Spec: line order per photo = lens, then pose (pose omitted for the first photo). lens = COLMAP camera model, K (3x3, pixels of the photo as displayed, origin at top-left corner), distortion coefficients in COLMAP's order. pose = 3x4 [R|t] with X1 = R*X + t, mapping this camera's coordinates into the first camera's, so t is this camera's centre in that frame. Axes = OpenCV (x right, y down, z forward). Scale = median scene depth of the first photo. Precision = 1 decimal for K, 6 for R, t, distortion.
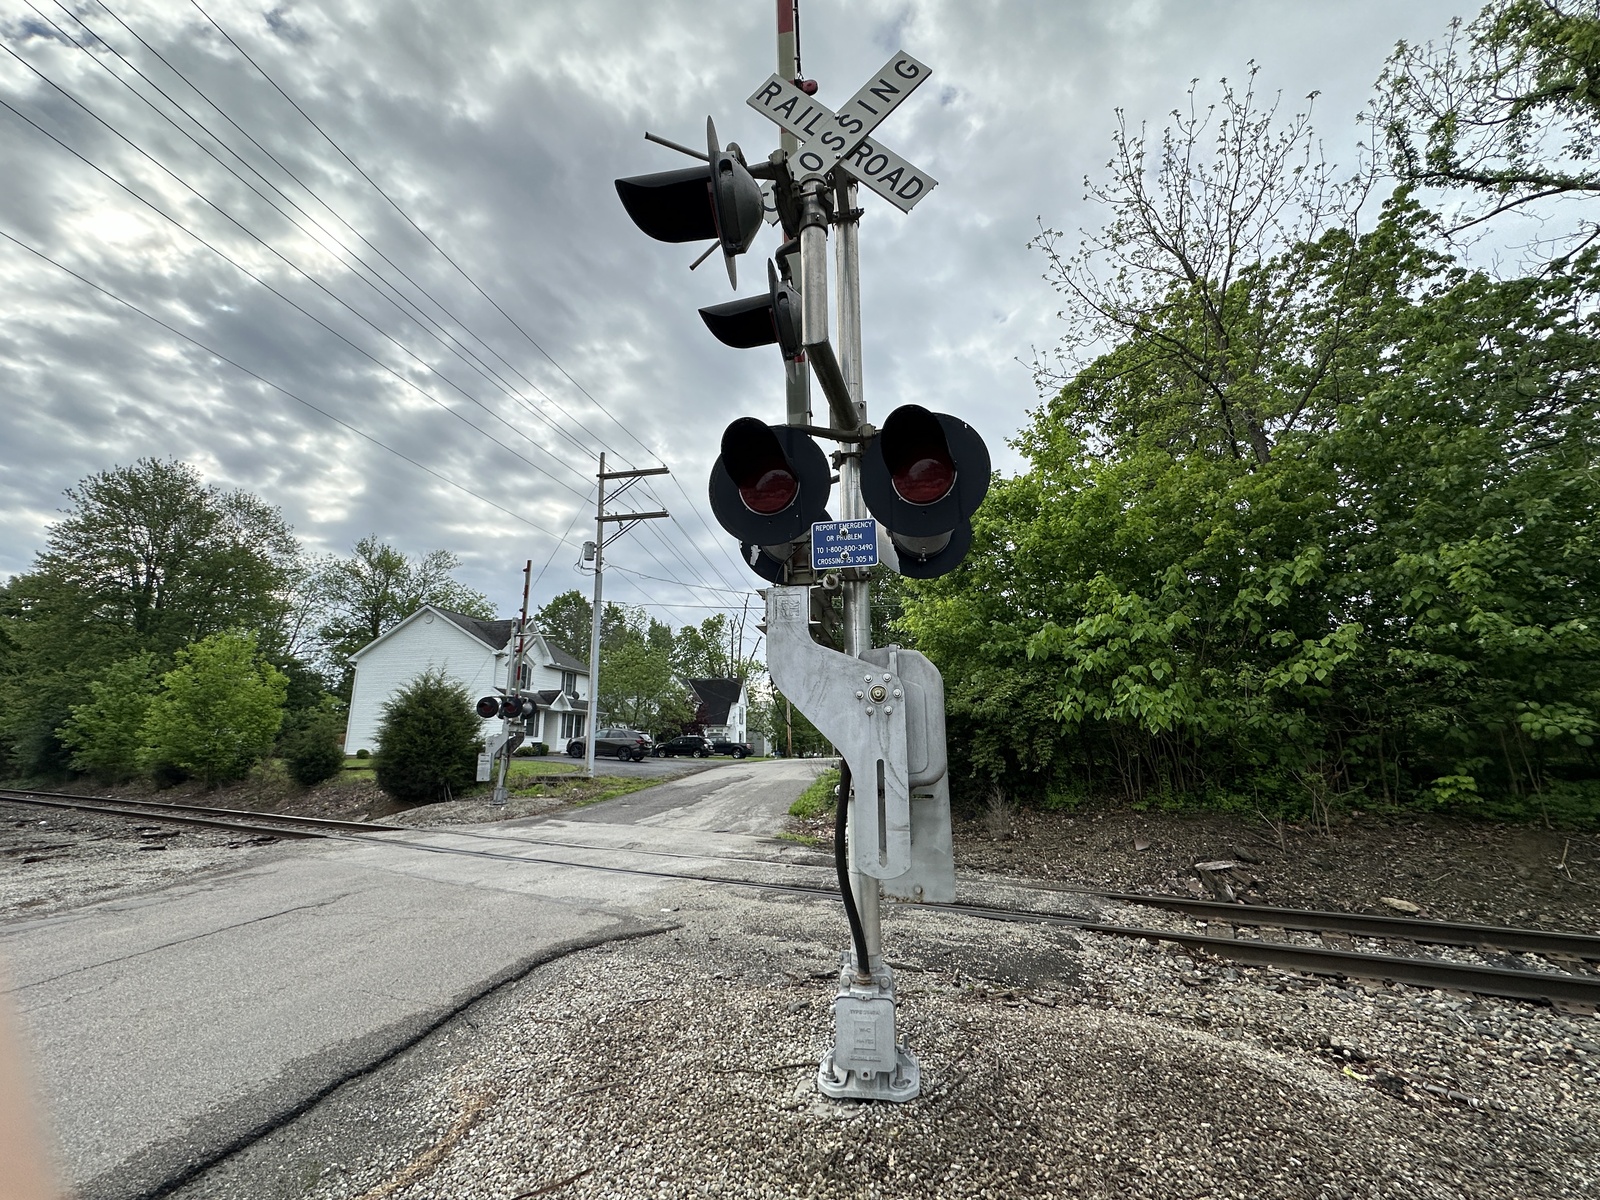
lens RADIAL K [[681.3, 0, 805.4], [0, 681.3, 603.1], [0, 0, 1]] dist [-0.000873, -0.000046]
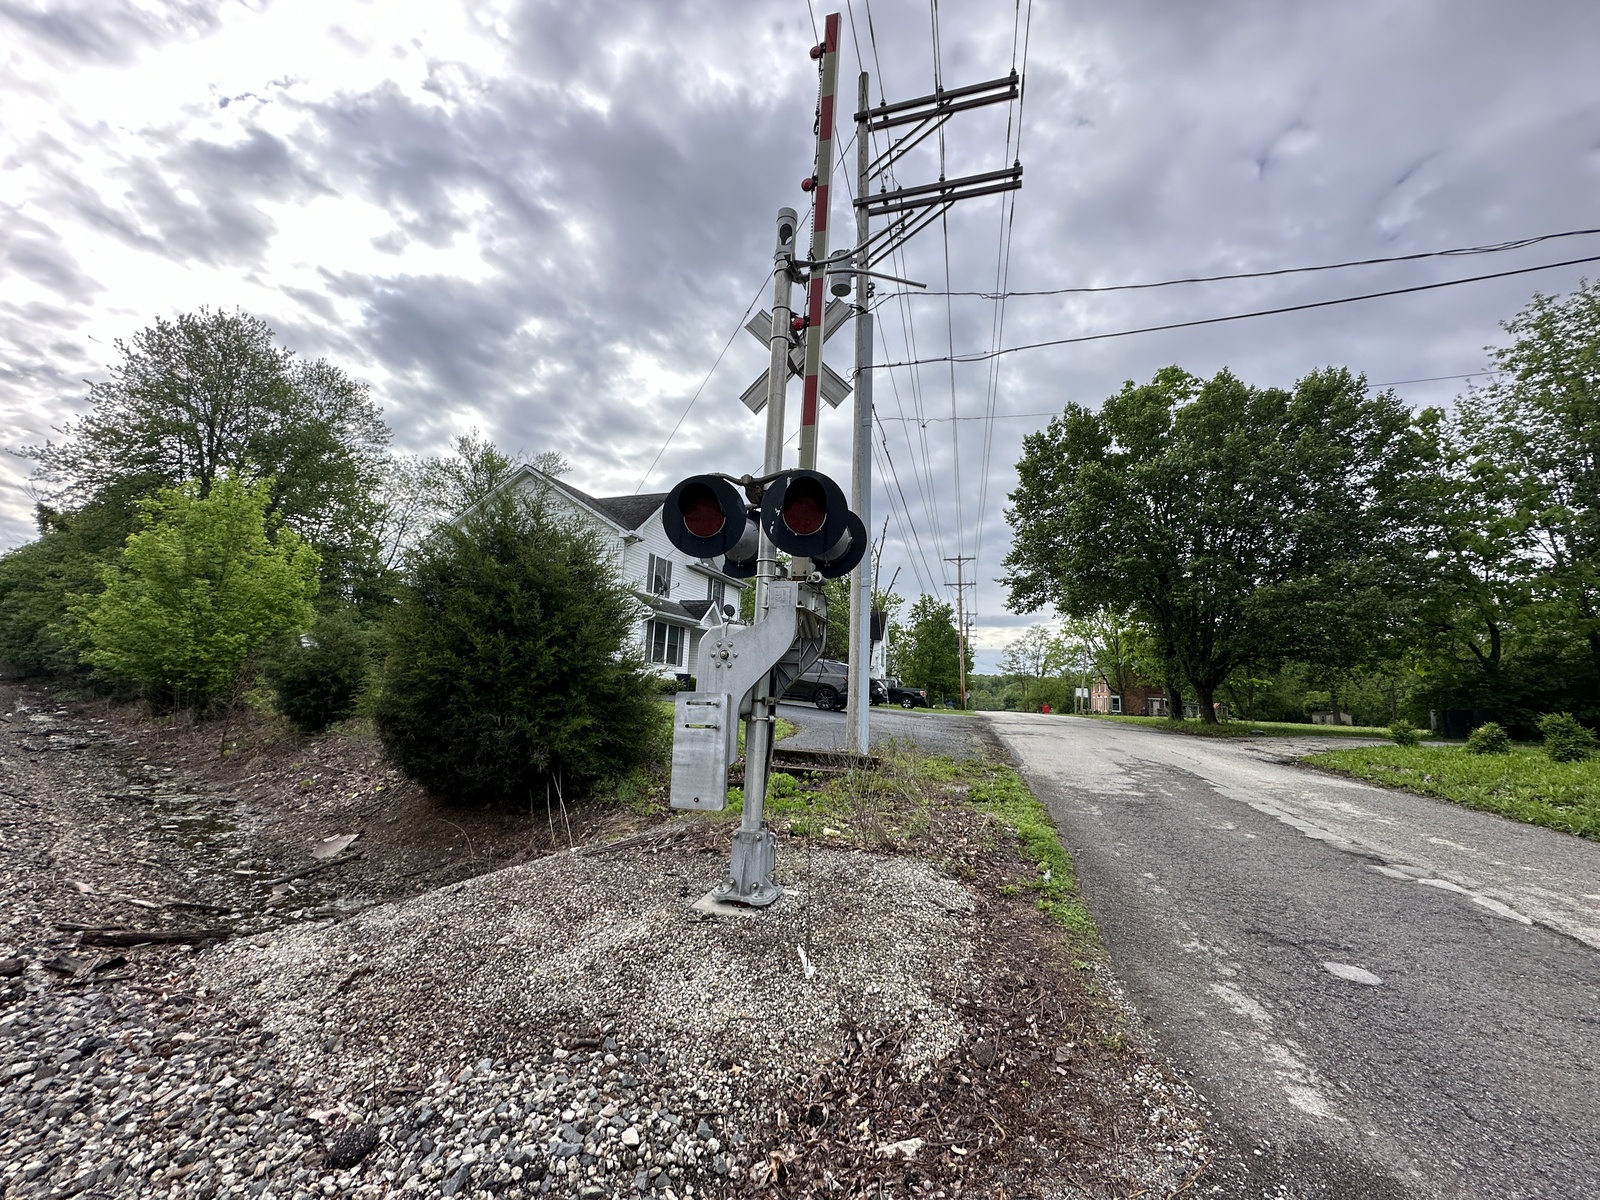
lens RADIAL K [[579.1, 0, 765.2], [0, 579.1, 604.0], [0, 0, 1]] dist [-0.001571, 0.000291]
pose [[0.990393, 0.030632, -0.134846, -0.307942], [-0.022428, 0.997827, 0.061946, 0.128101], [0.136451, -0.058326, 0.988928, 0.585521]]
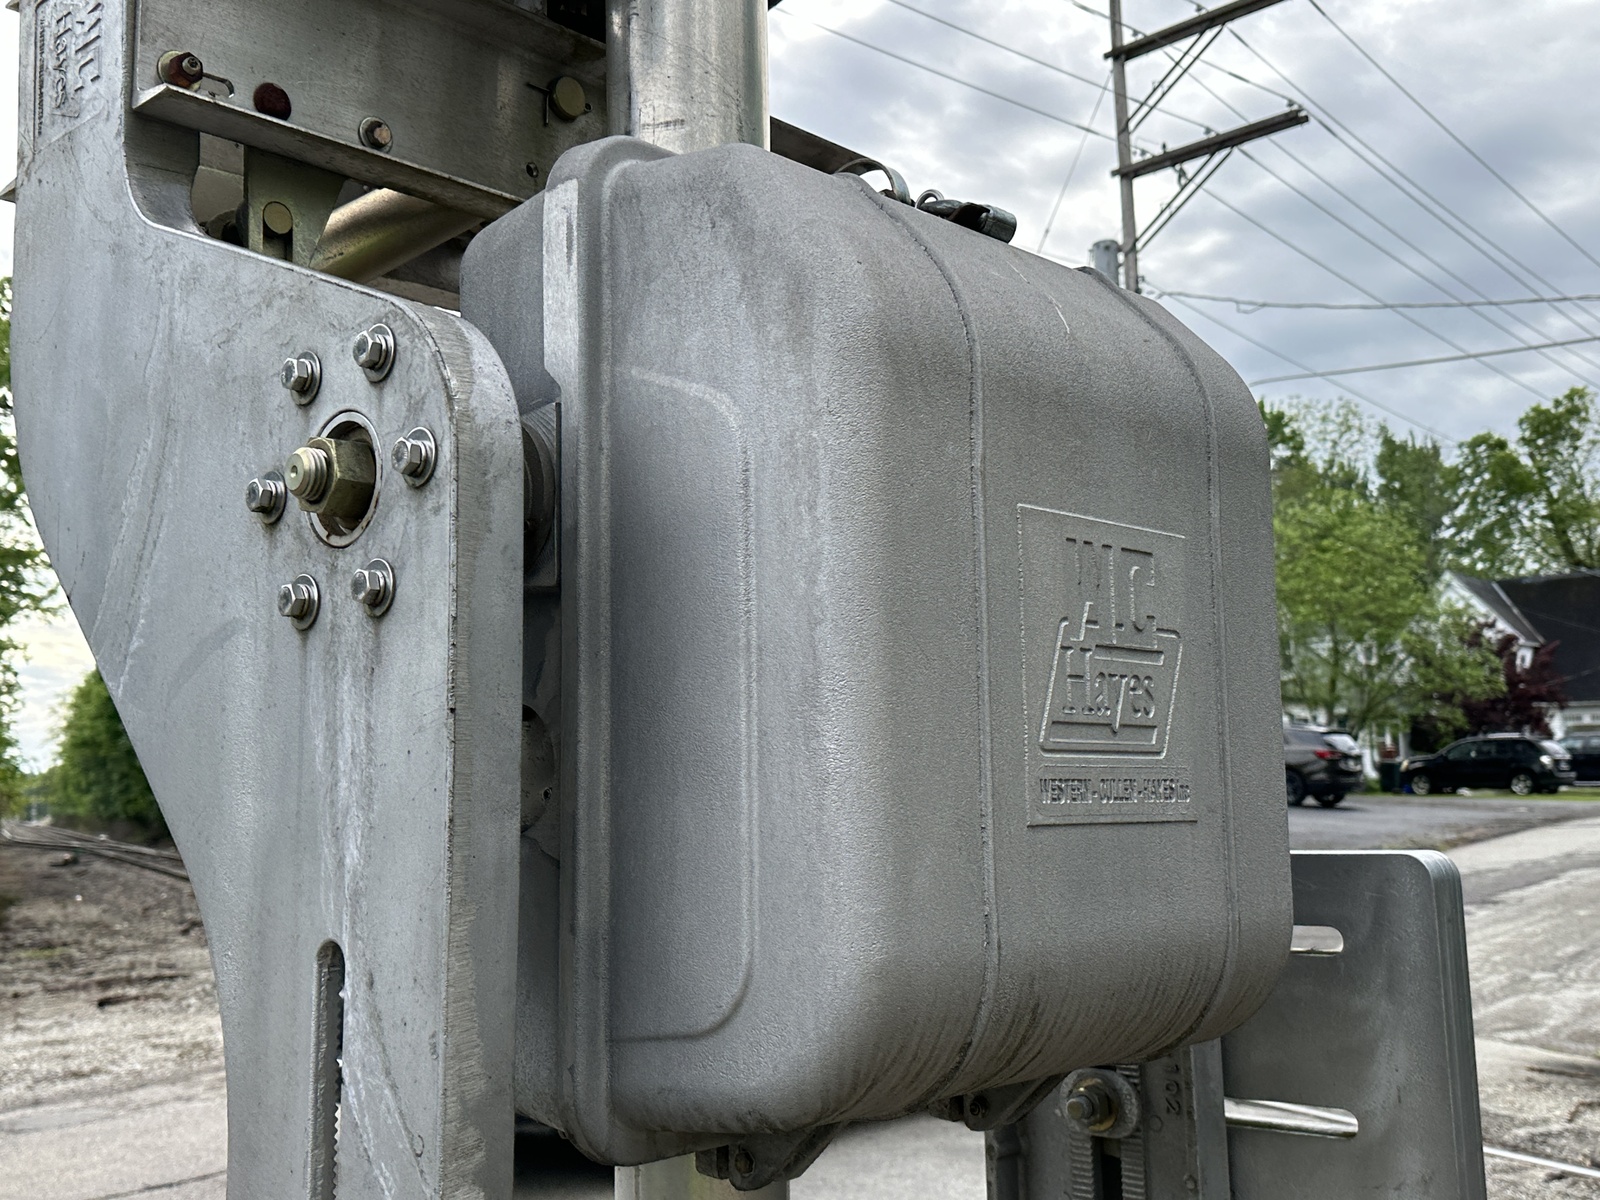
lens RADIAL K [[1688.6, 0, 800.3], [0, 1688.6, 623.4], [0, 0, 1]] dist [0.064500, -0.004270]
pose [[0.829857, -0.068891, -0.553707, 0.049459], [0.136775, 0.987189, 0.082165, 0.019494], [0.540953, -0.143918, 0.828648, 0.098146]]
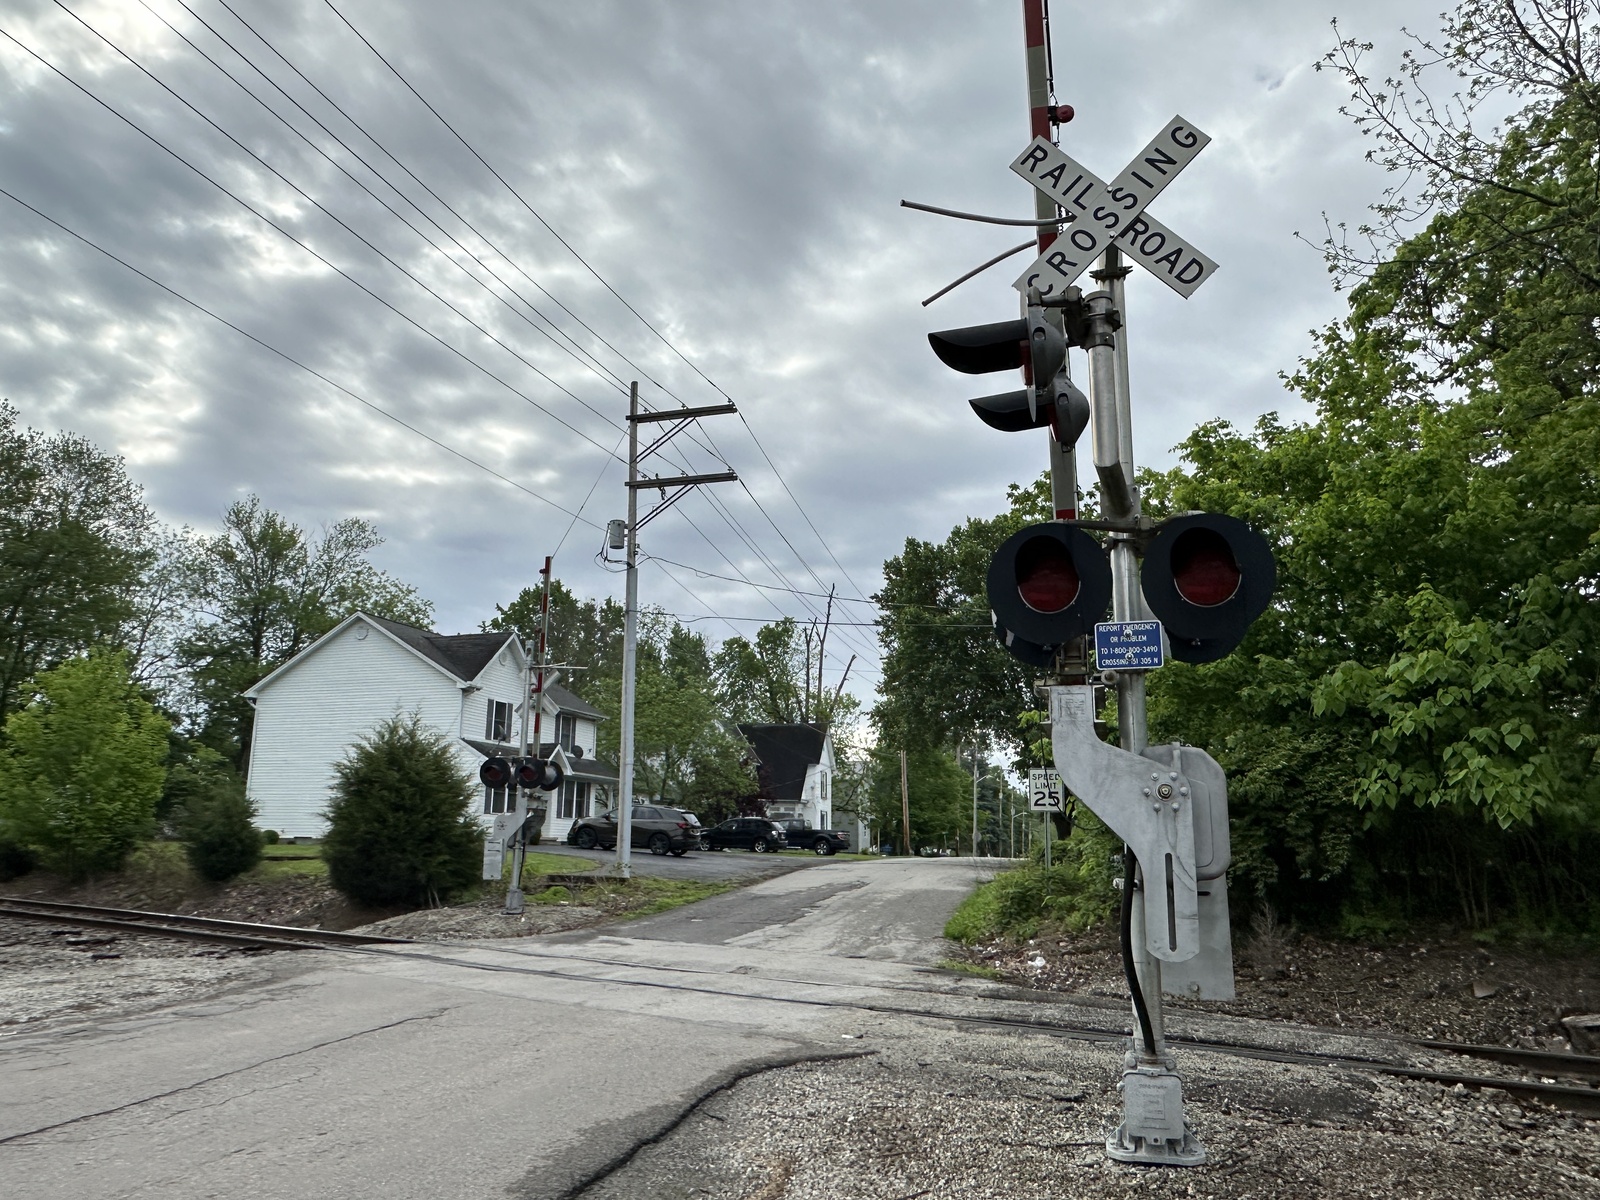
lens RADIAL K [[1184.1, 0, 789.0], [0, 1184.1, 609.2], [0, 0, 1]] dist [0.002004, -0.006426]
pose [[0.994826, -0.001243, -0.101582, -0.037397], [0.003076, 0.999835, 0.017890, -0.023997], [0.101543, -0.018110, 0.994666, -0.115081]]
